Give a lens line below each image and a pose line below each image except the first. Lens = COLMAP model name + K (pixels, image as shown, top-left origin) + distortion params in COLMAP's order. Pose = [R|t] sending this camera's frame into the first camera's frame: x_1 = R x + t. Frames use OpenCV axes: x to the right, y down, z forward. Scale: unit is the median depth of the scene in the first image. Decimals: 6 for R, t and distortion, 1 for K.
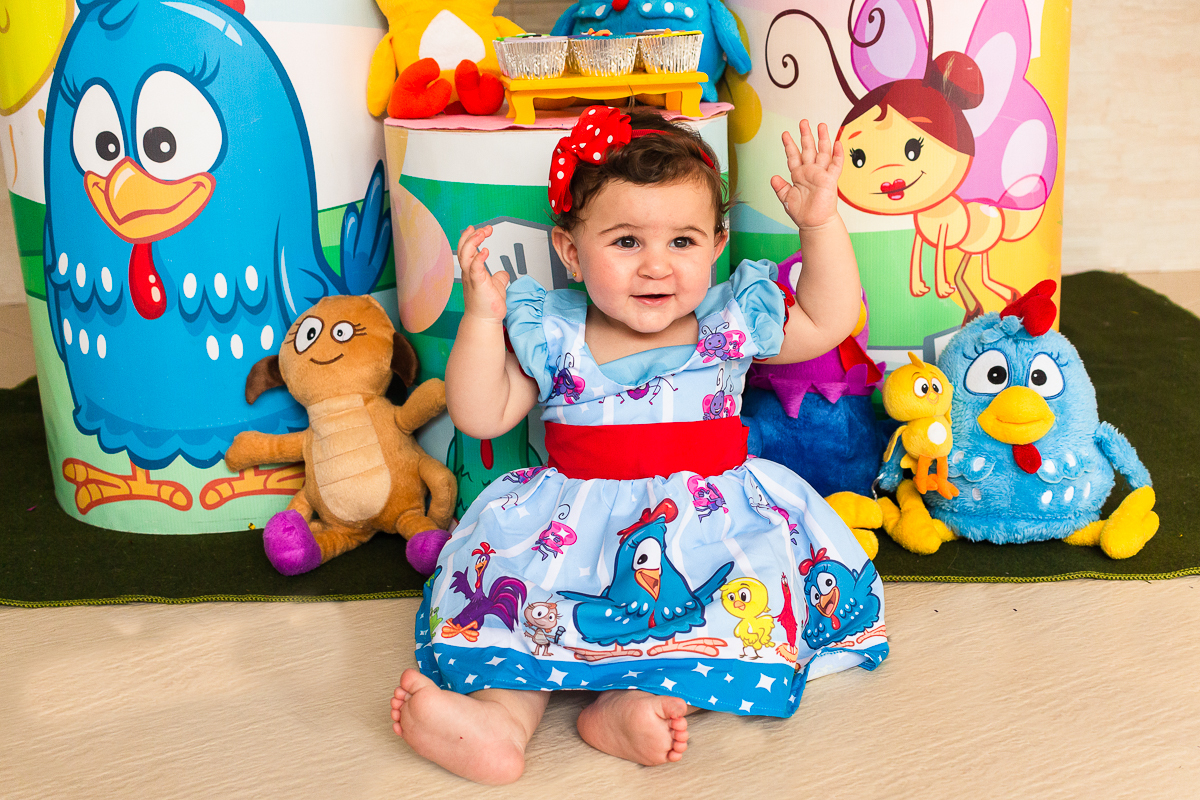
lens RADIAL K [[1508.9, 0, 651.7], [0, 1508.9, 388.6], [0, 0, 1]] dist [0.018913, 0.000000]
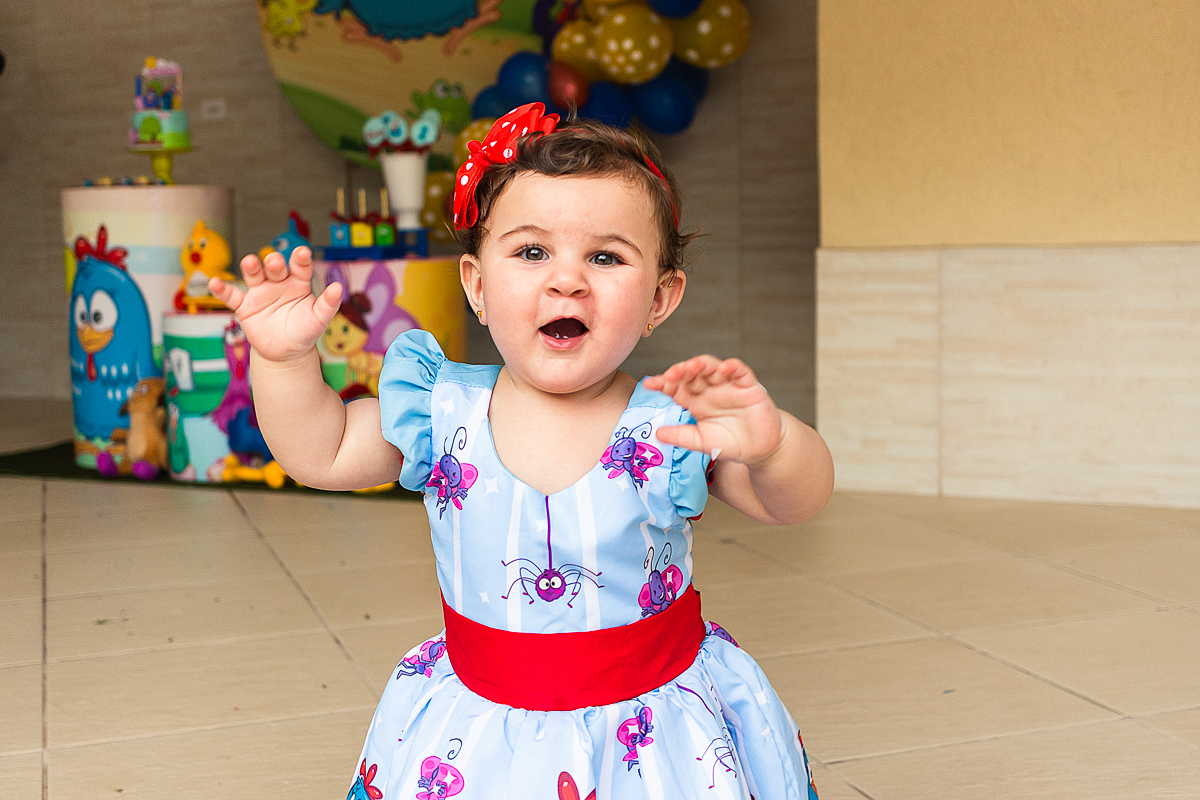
lens RADIAL K [[1508.9, 0, 575.8], [0, 1508.9, 360.5], [0, 0, 1]] dist [0.018913, 0.000000]
pose [[0.905150, 0.045784, -0.422620, 1.551040], [-0.107612, 0.986479, -0.123608, 0.152847], [0.411247, 0.157363, 0.897838, -1.036761]]
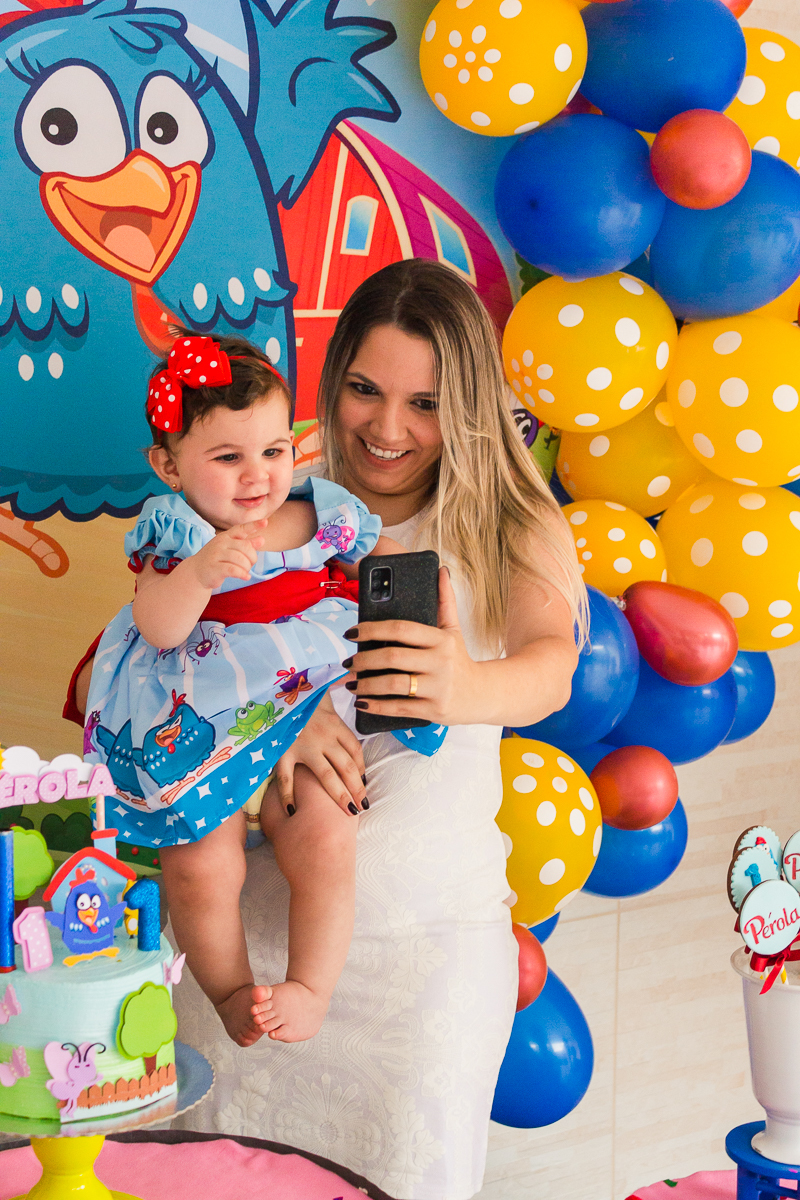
lens RADIAL K [[2090.0, 0, 402.0], [0, 2090.0, 604.5], [0, 0, 1]] dist [-0.023976, 0.000000]
pose [[0.835944, -0.042435, 0.547172, -0.748785], [0.106595, 0.990574, -0.086029, -0.617724], [-0.538364, 0.130241, 0.832587, 0.100937]]
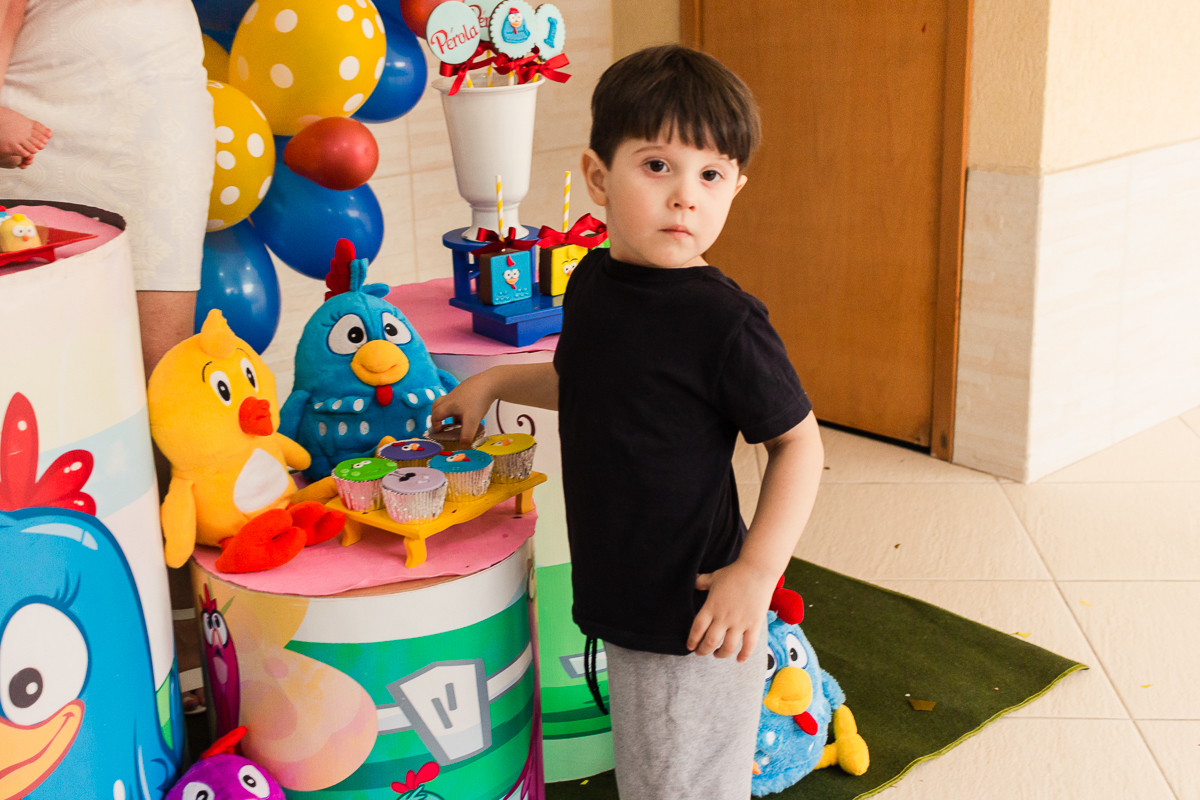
lens RADIAL K [[1508.9, 0, 529.1], [0, 1508.9, 399.9], [0, 0, 1]] dist [0.018913, 0.000000]
pose [[0.764314, -0.194977, 0.614661, -0.578708], [0.177724, 0.979969, 0.089862, -0.333297], [-0.619870, 0.040558, 0.783656, 0.151428]]
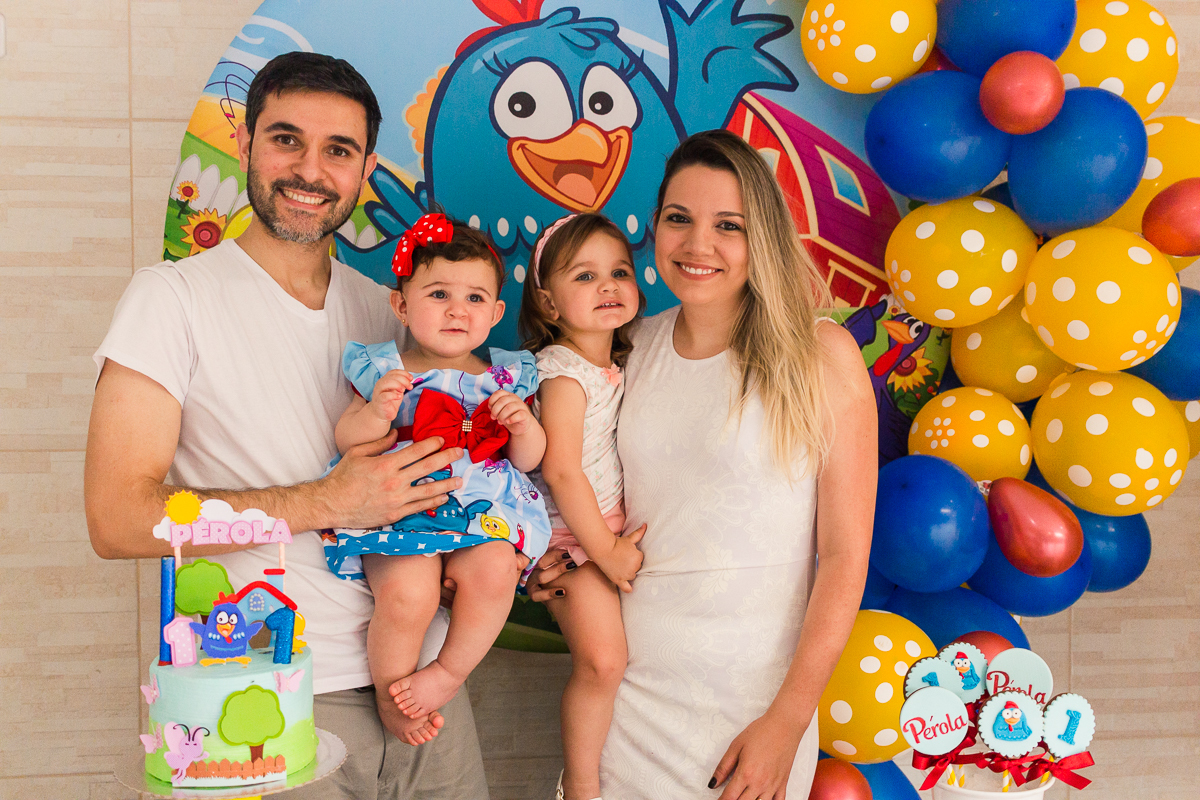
lens RADIAL K [[1313.2, 0, 603.4], [0, 1313.2, 403.4], [0, 0, 1]] dist [0.014046, 0.000000]
pose [[0.993270, 0.022869, 0.113539, -0.194745], [0.001058, 0.978480, -0.206337, -0.540199], [-0.115814, 0.205069, 0.971871, 0.184655]]
